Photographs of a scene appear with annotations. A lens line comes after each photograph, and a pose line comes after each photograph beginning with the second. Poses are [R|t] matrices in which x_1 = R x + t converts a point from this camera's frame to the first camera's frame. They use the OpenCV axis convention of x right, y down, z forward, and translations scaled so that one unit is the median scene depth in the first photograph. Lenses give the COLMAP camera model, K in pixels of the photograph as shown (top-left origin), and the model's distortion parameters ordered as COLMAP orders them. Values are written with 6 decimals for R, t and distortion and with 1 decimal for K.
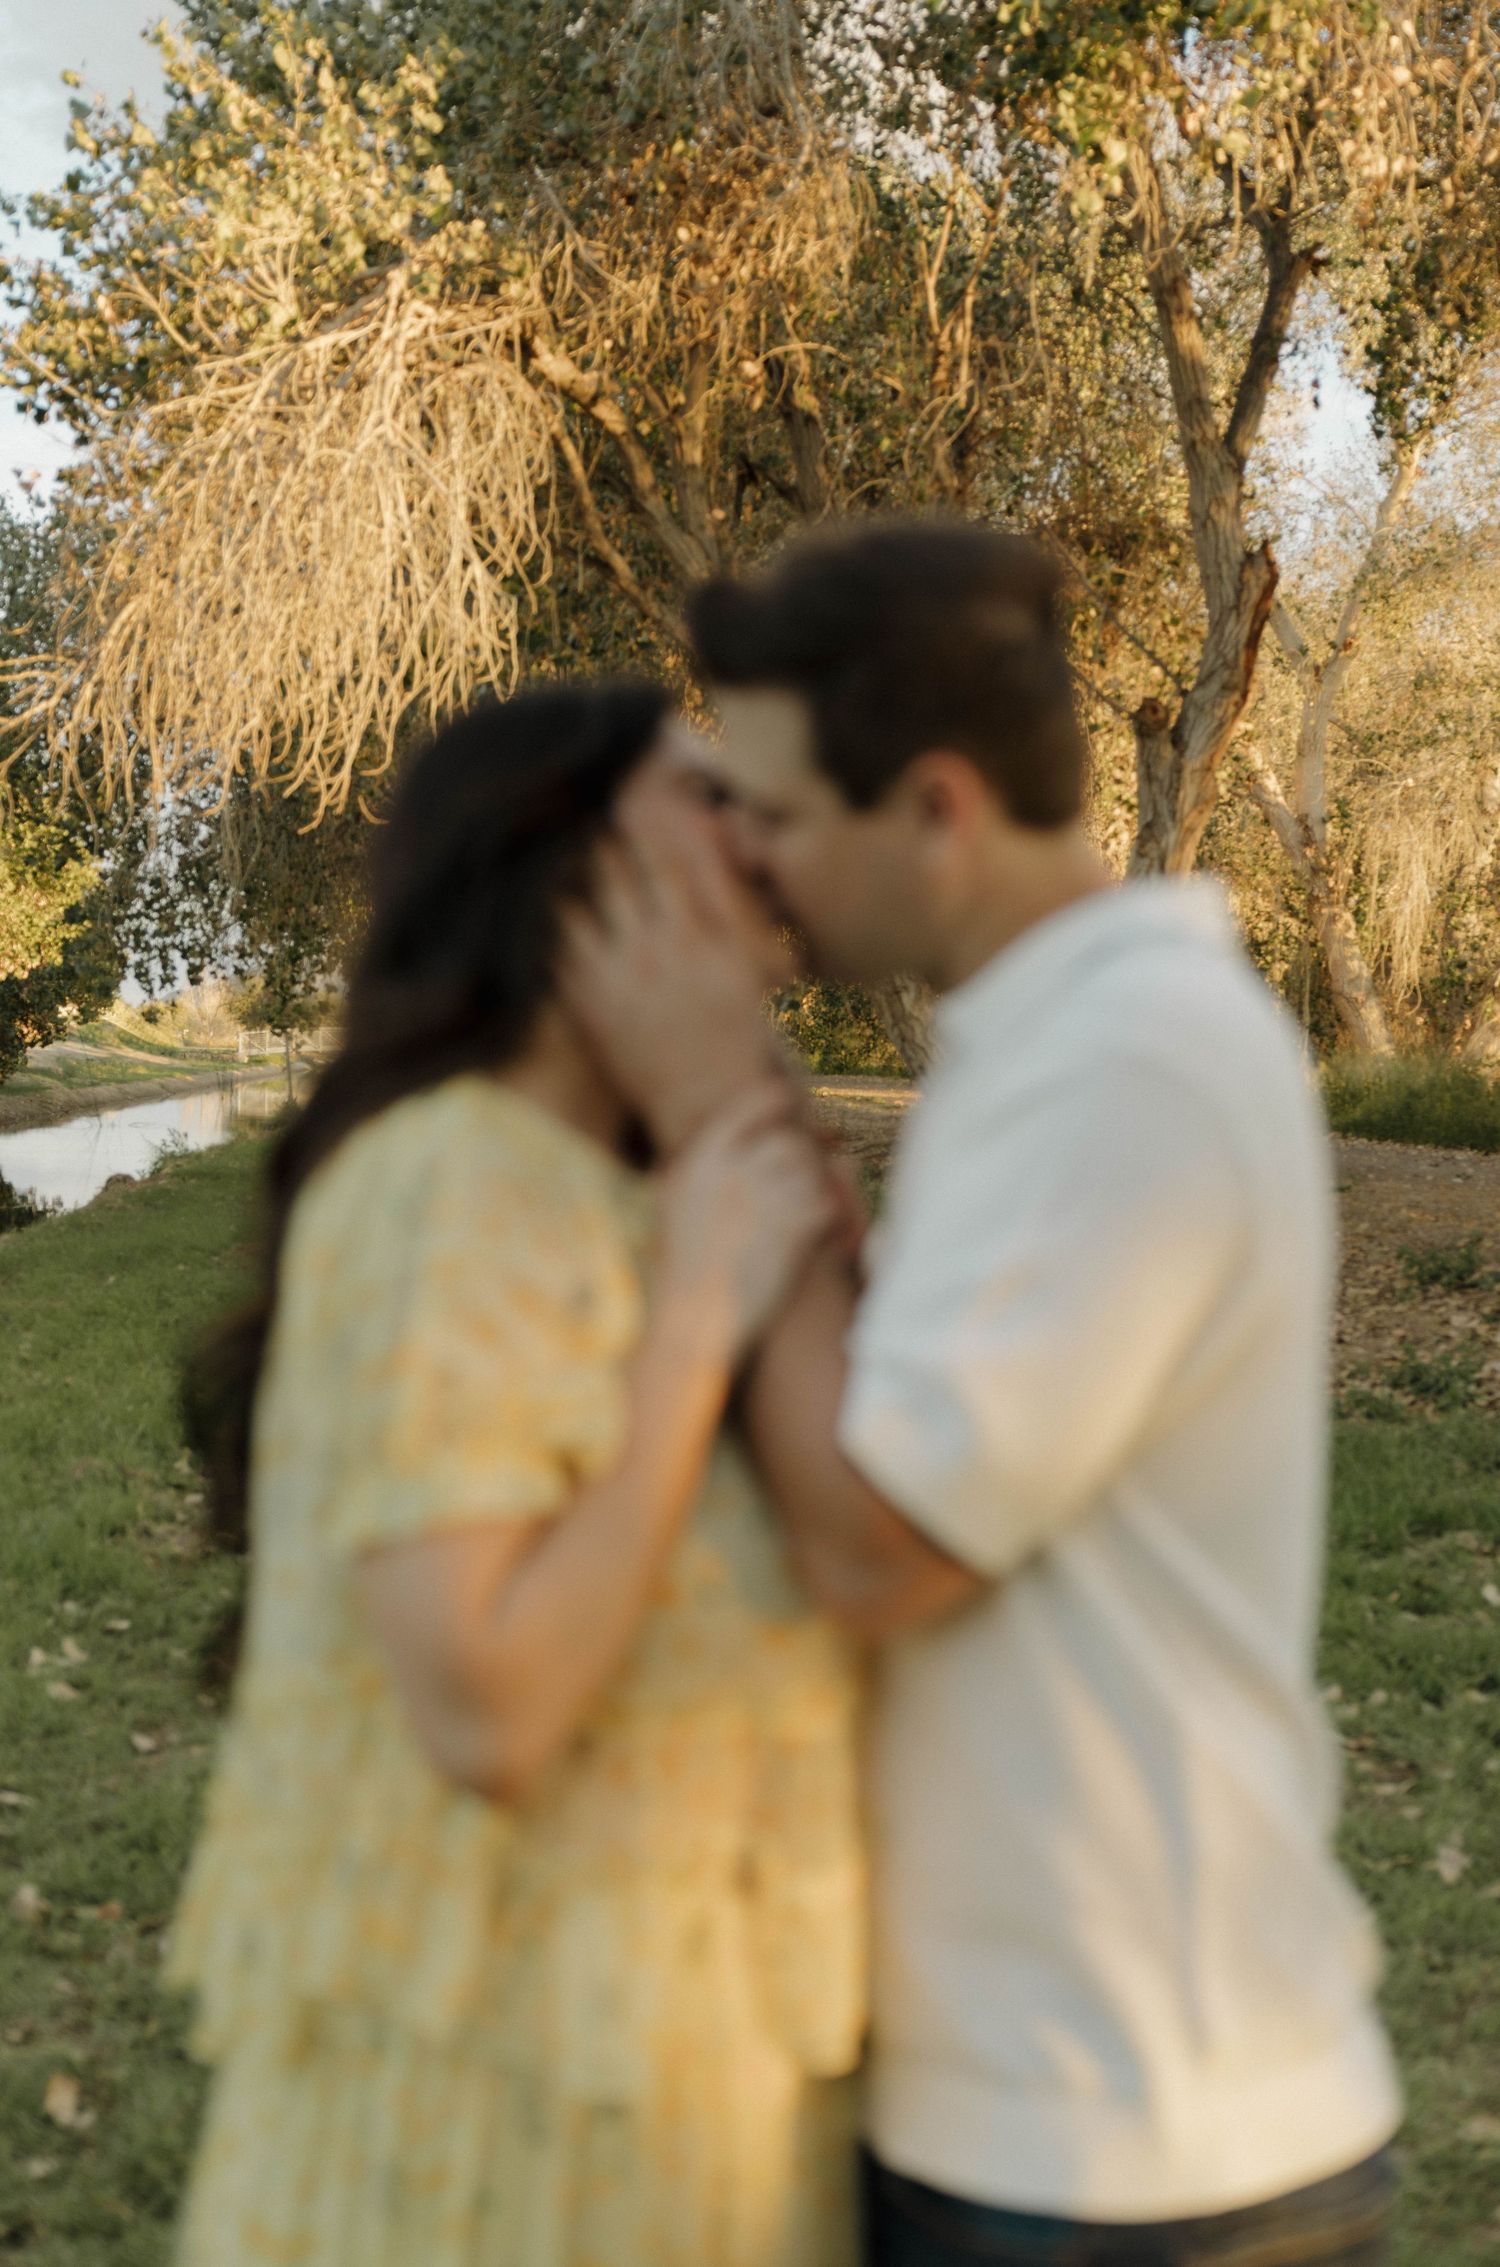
lens RADIAL K [[3124.2, 0, 732.8], [0, 3124.2, 1058.2], [0, 0, 1]] dist [-0.027693, 0.000000]
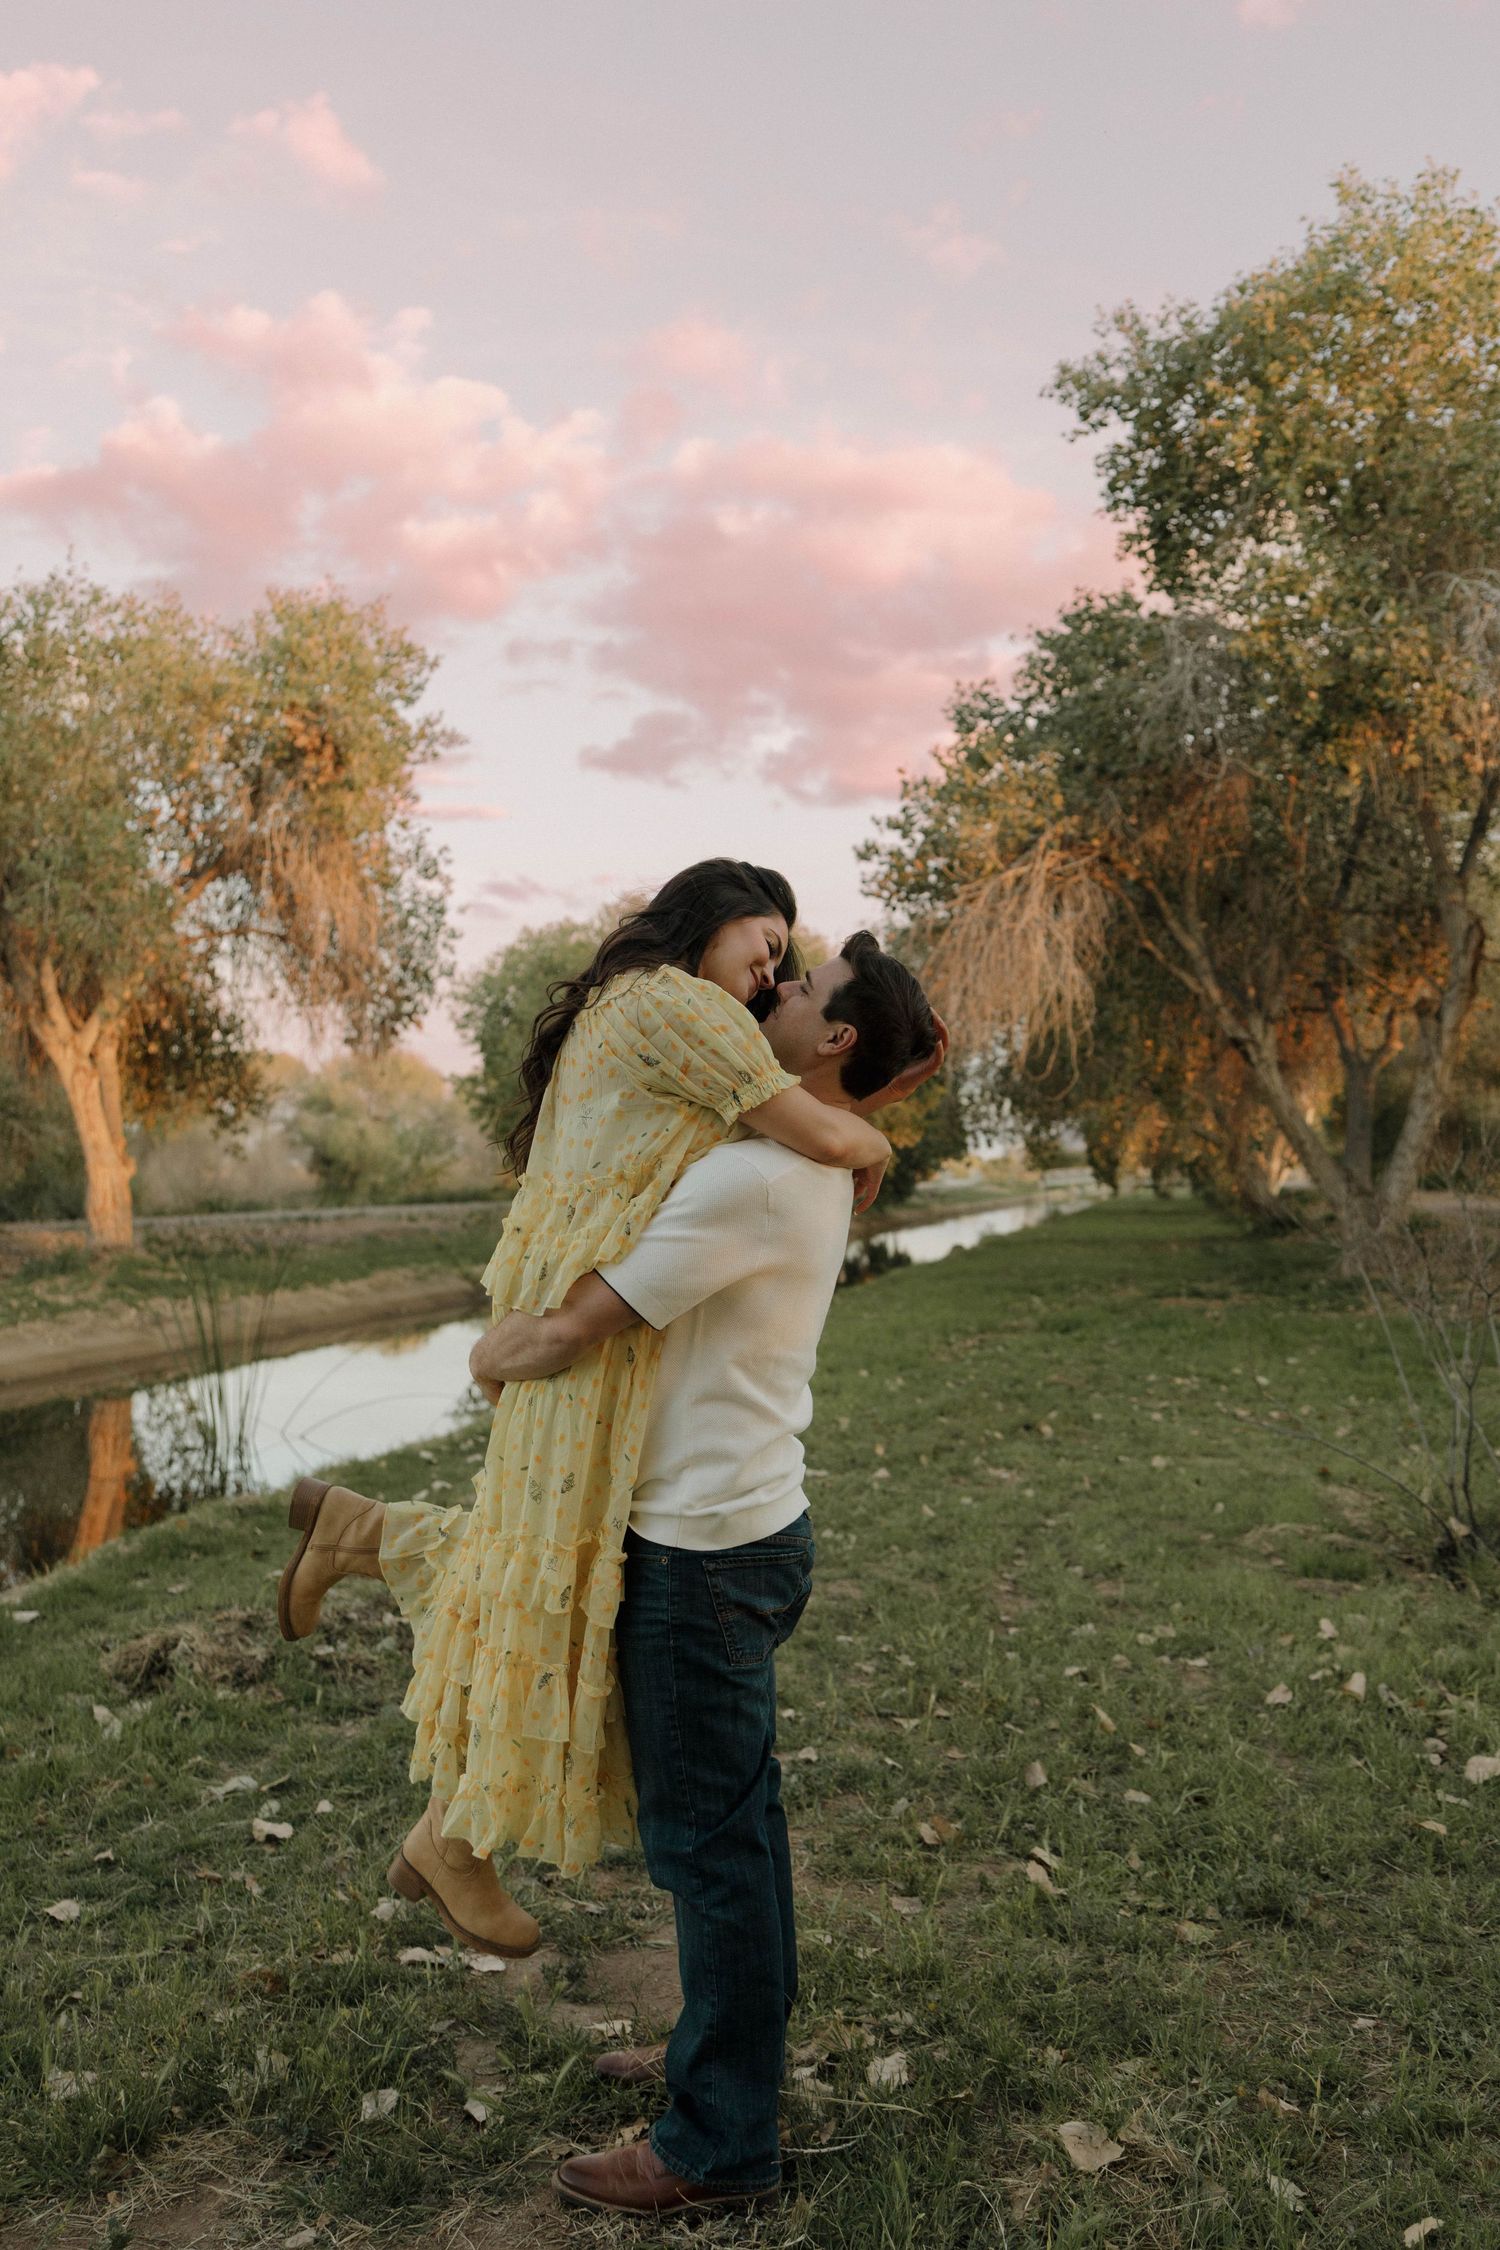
lens RADIAL K [[1861.7, 0, 754.1], [0, 1861.7, 1129.0], [0, 0, 1]] dist [-0.000256, 0.024986]
pose [[0.950567, -0.034132, -0.308637, 0.107009], [0.024231, 0.999063, -0.035856, 0.006618], [0.309572, 0.026605, 0.950504, -0.369344]]
